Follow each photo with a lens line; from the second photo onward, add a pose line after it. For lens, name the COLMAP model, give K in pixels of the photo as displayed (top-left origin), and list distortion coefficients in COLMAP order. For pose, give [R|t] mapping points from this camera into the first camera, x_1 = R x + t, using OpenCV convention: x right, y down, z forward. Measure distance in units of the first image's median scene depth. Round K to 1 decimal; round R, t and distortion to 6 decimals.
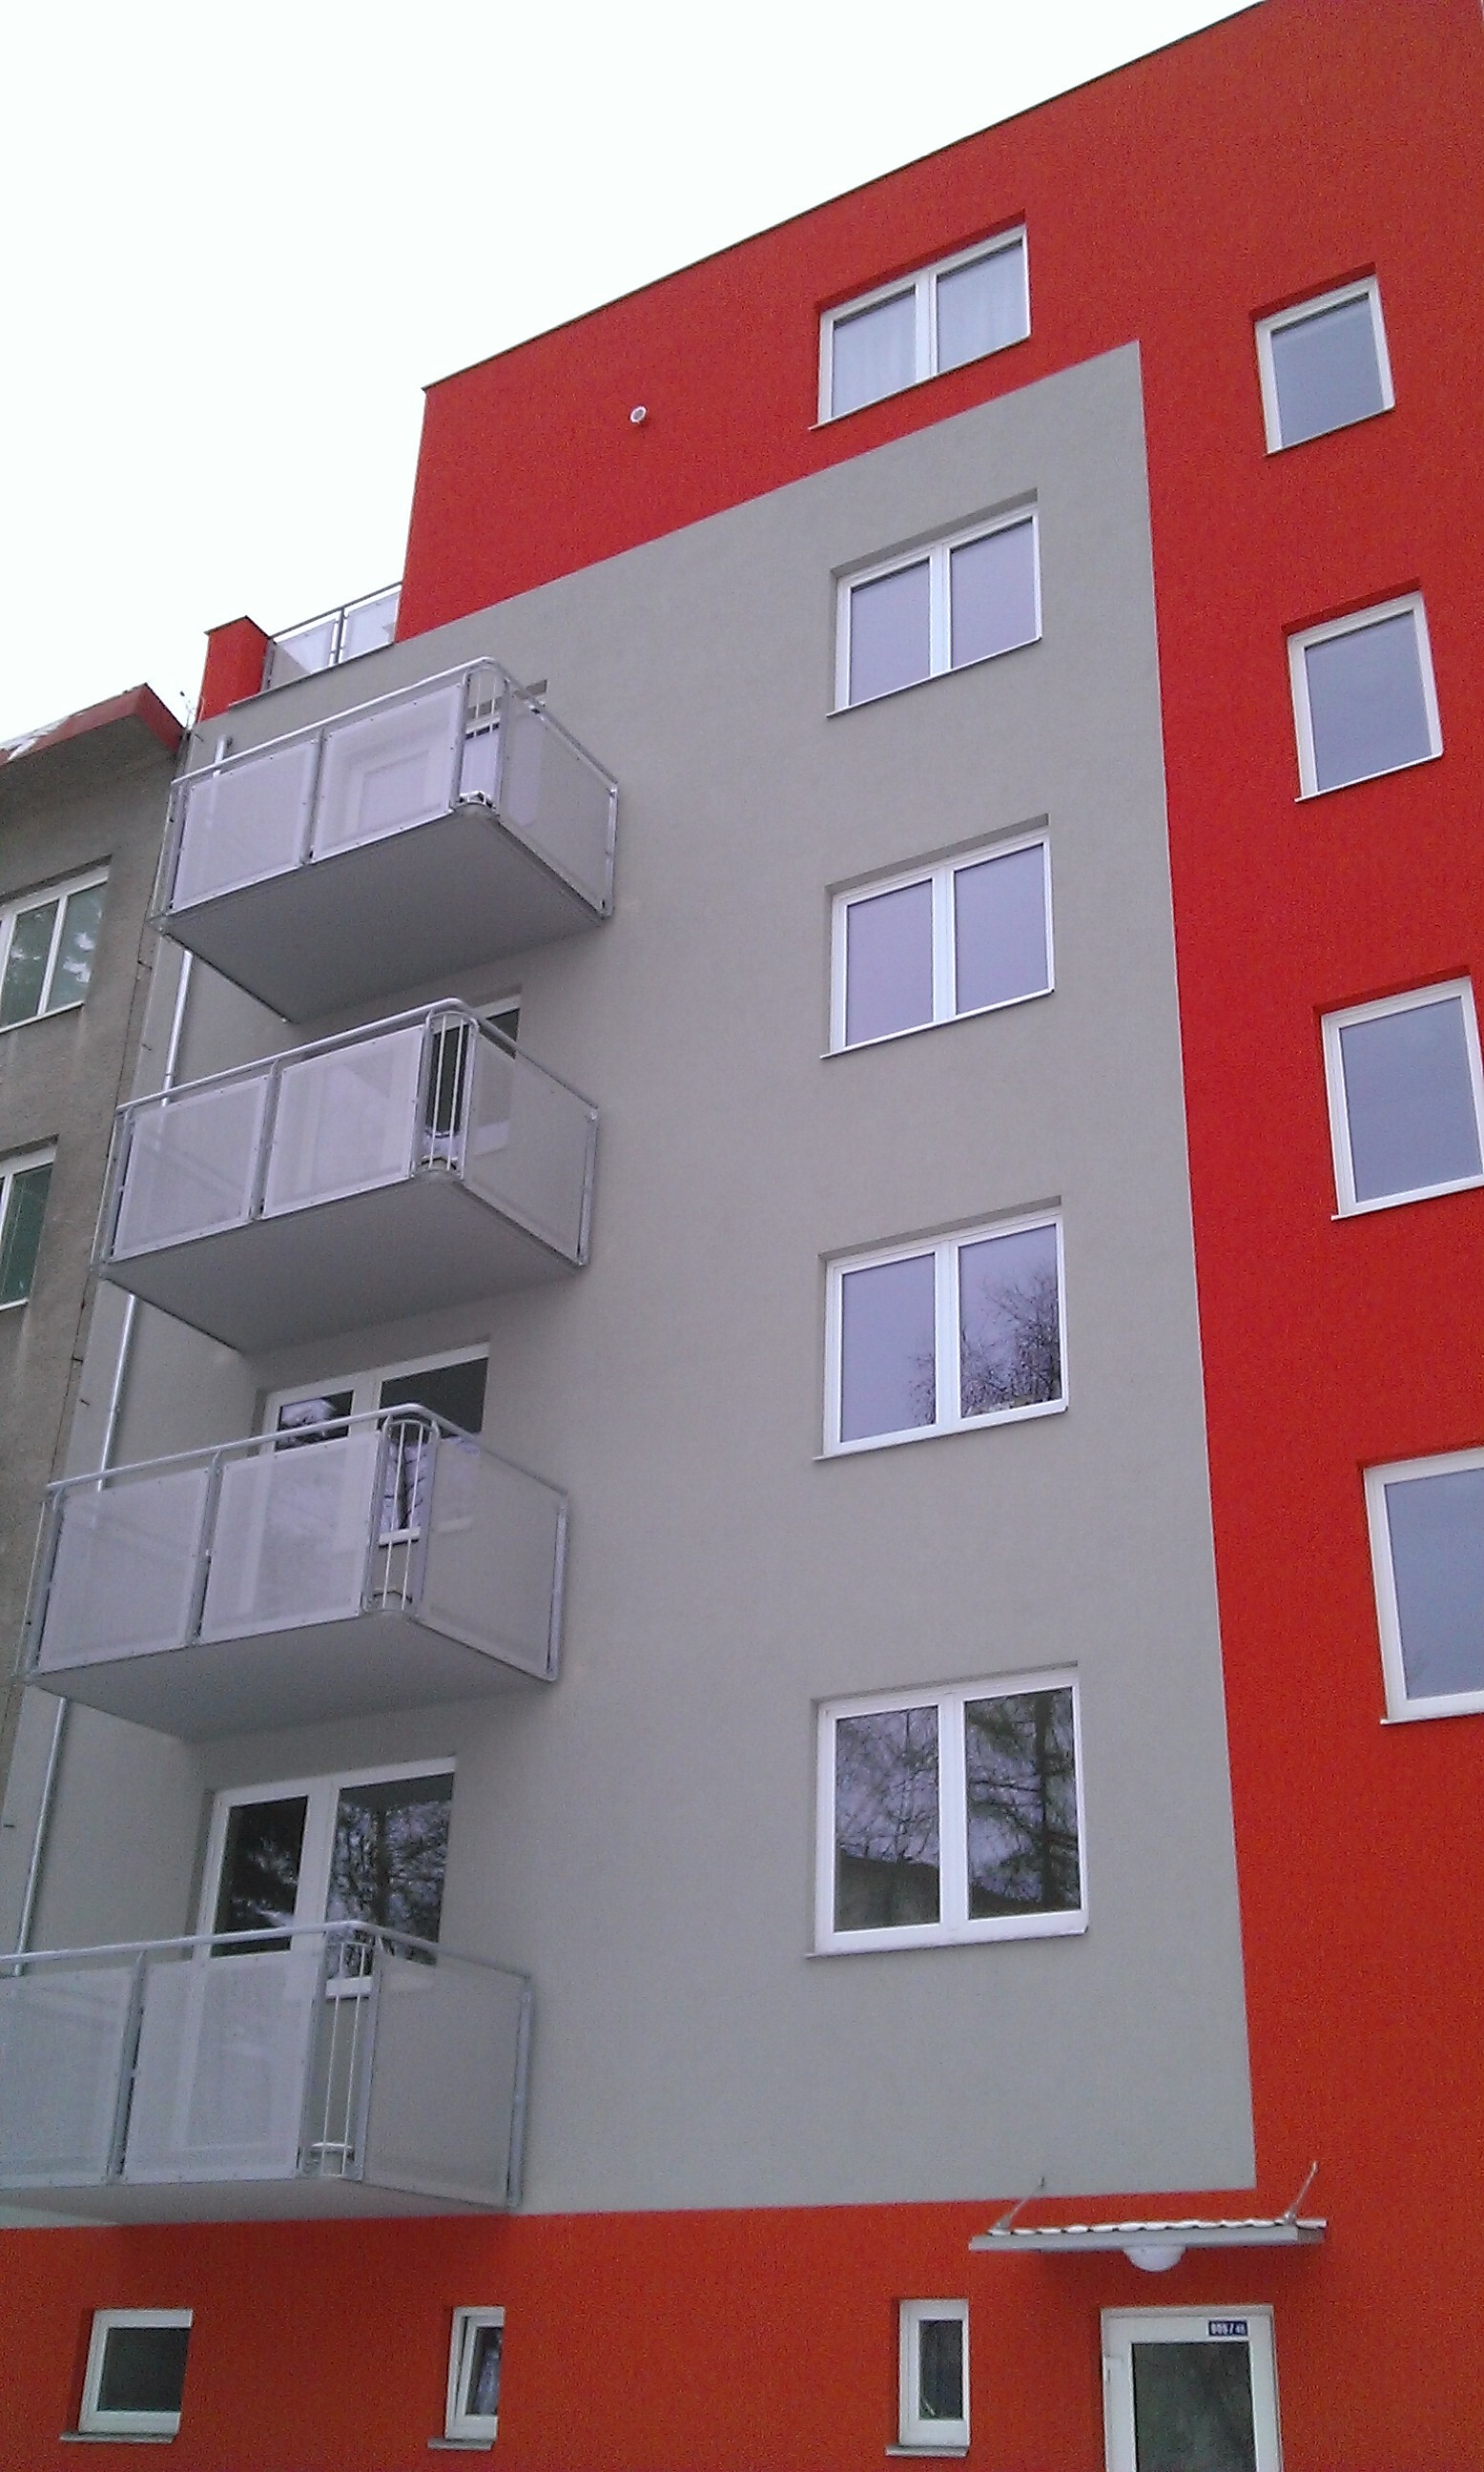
lens RADIAL K [[2345.3, 0, 772.4], [0, 2345.3, 1287.5], [0, 0, 1]] dist [0.050810, -0.343857]
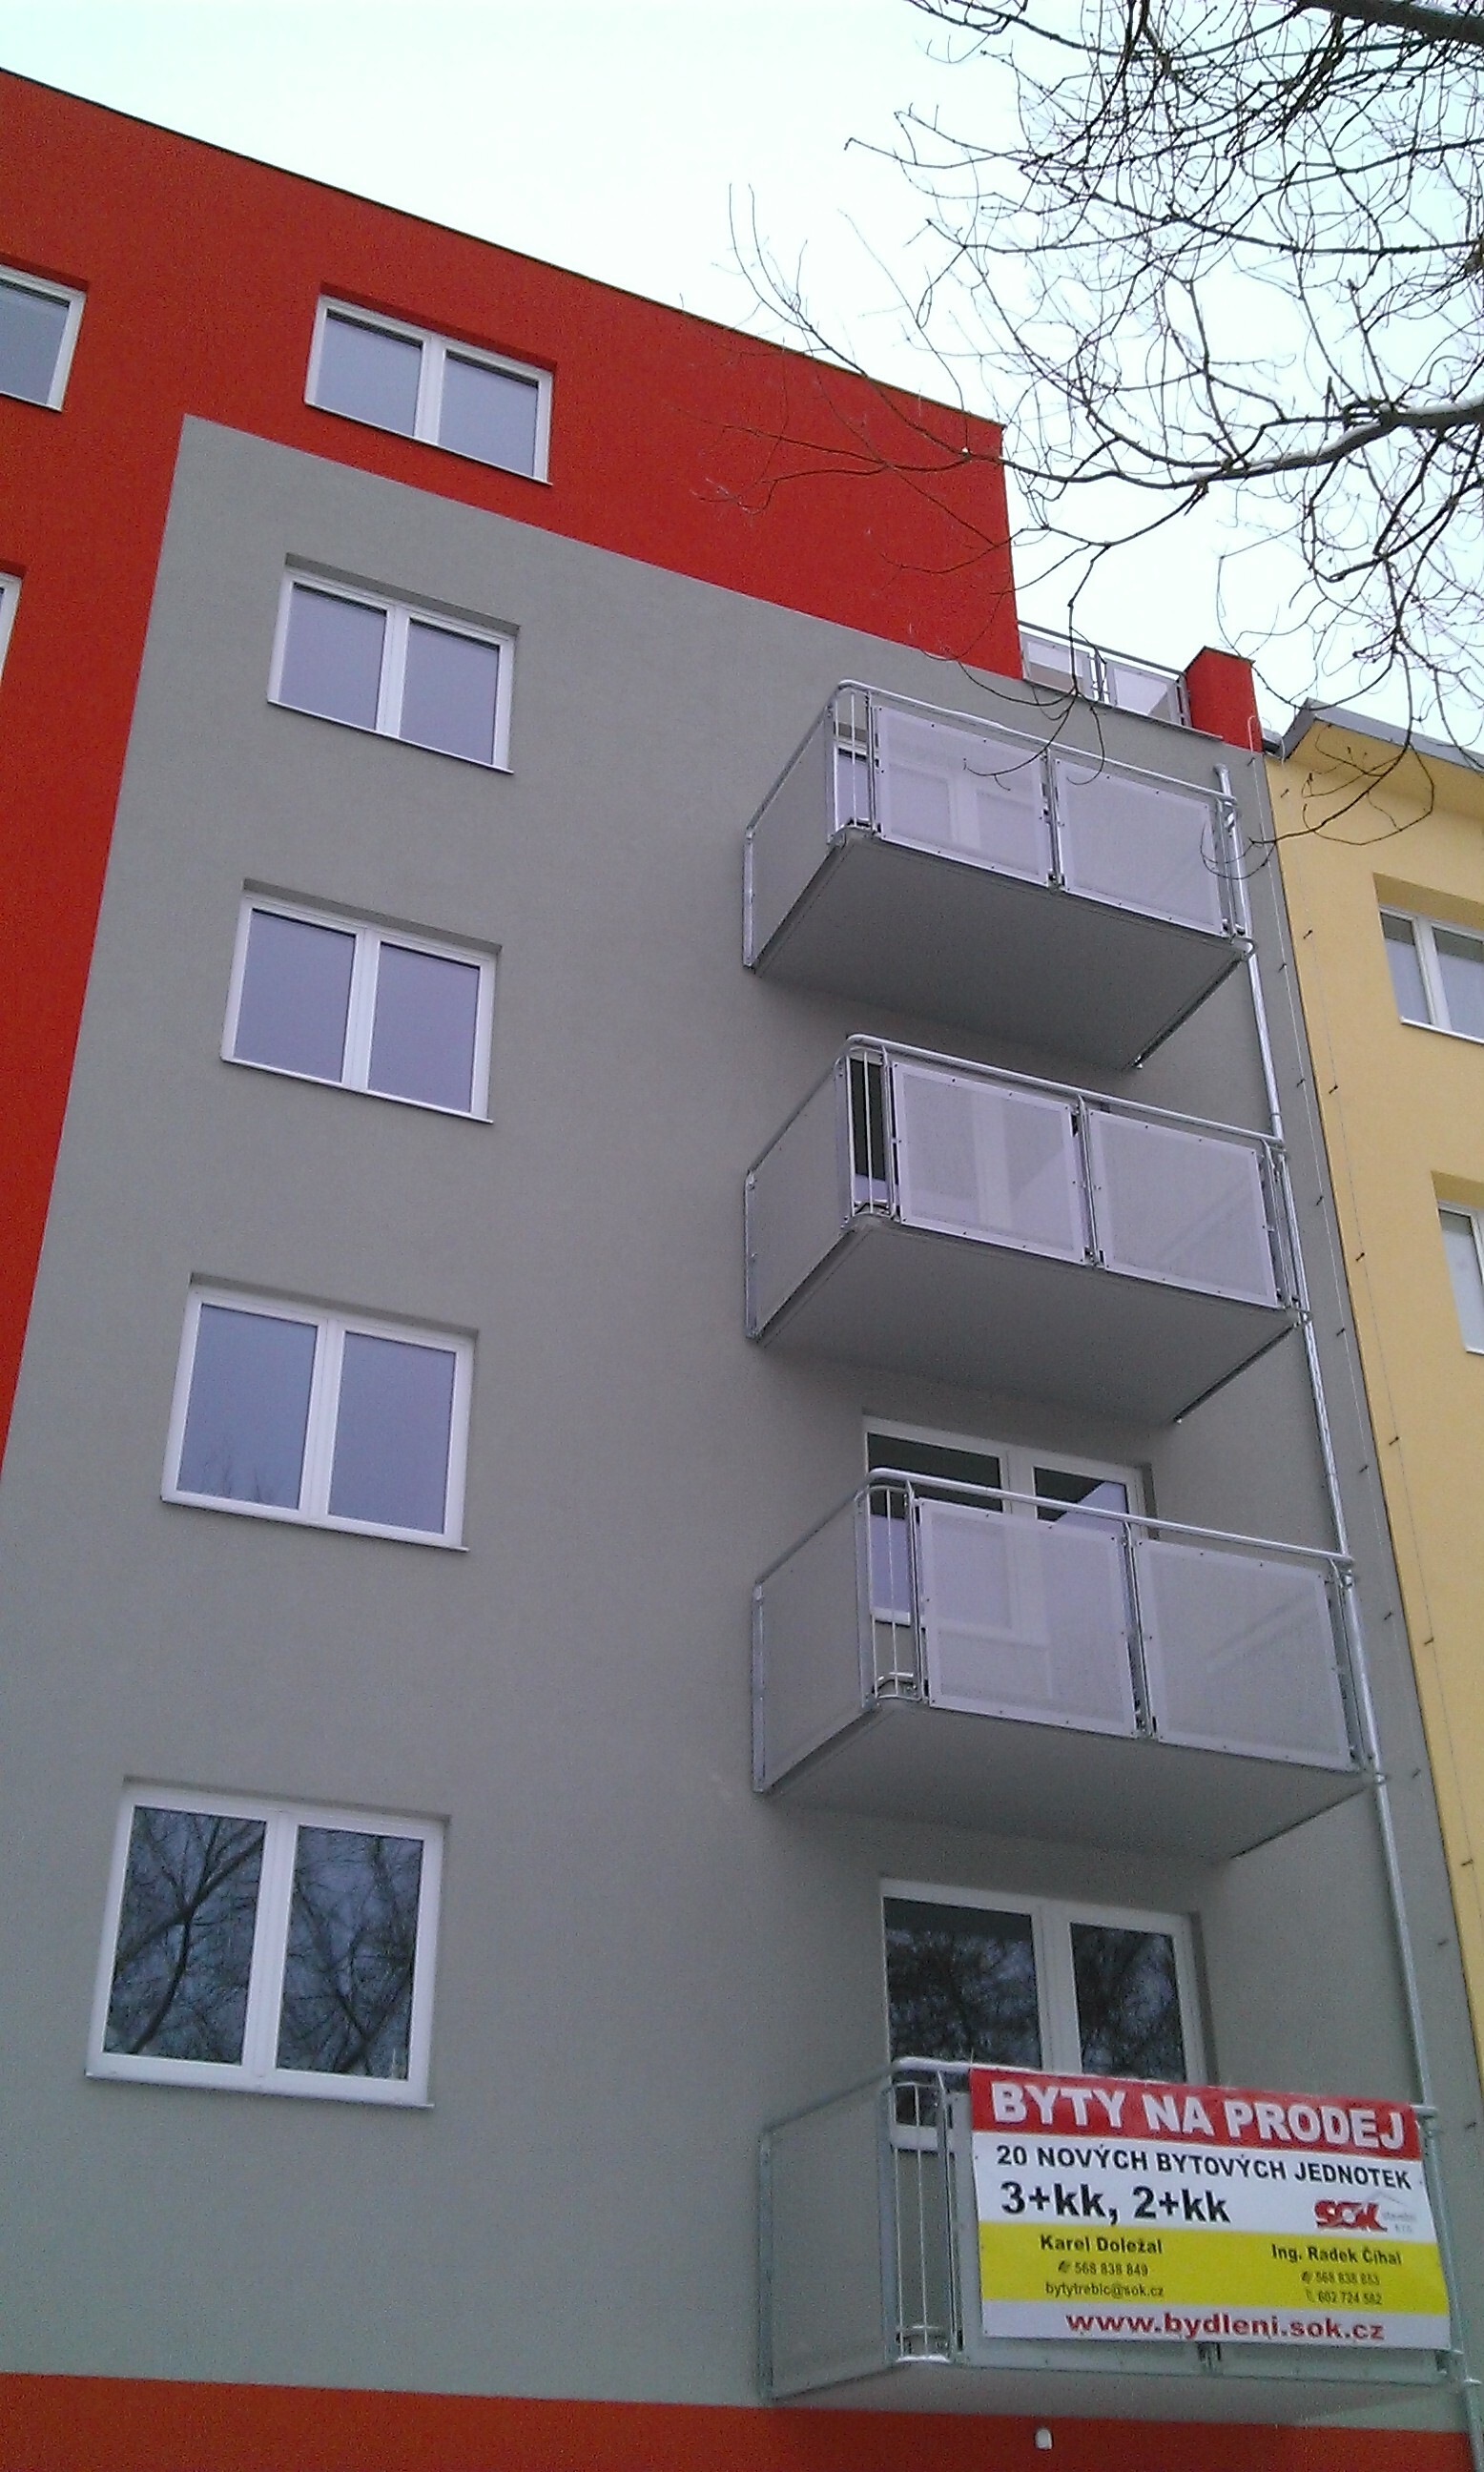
lens RADIAL K [[2345.3, 0, 772.4], [0, 2345.3, 1287.5], [0, 0, 1]] dist [0.050810, -0.343857]
pose [[0.567612, 0.389588, 0.725285, -0.502105], [-0.337156, 0.913690, -0.226930, 0.120037], [-0.751095, -0.115726, 0.649973, 0.275636]]
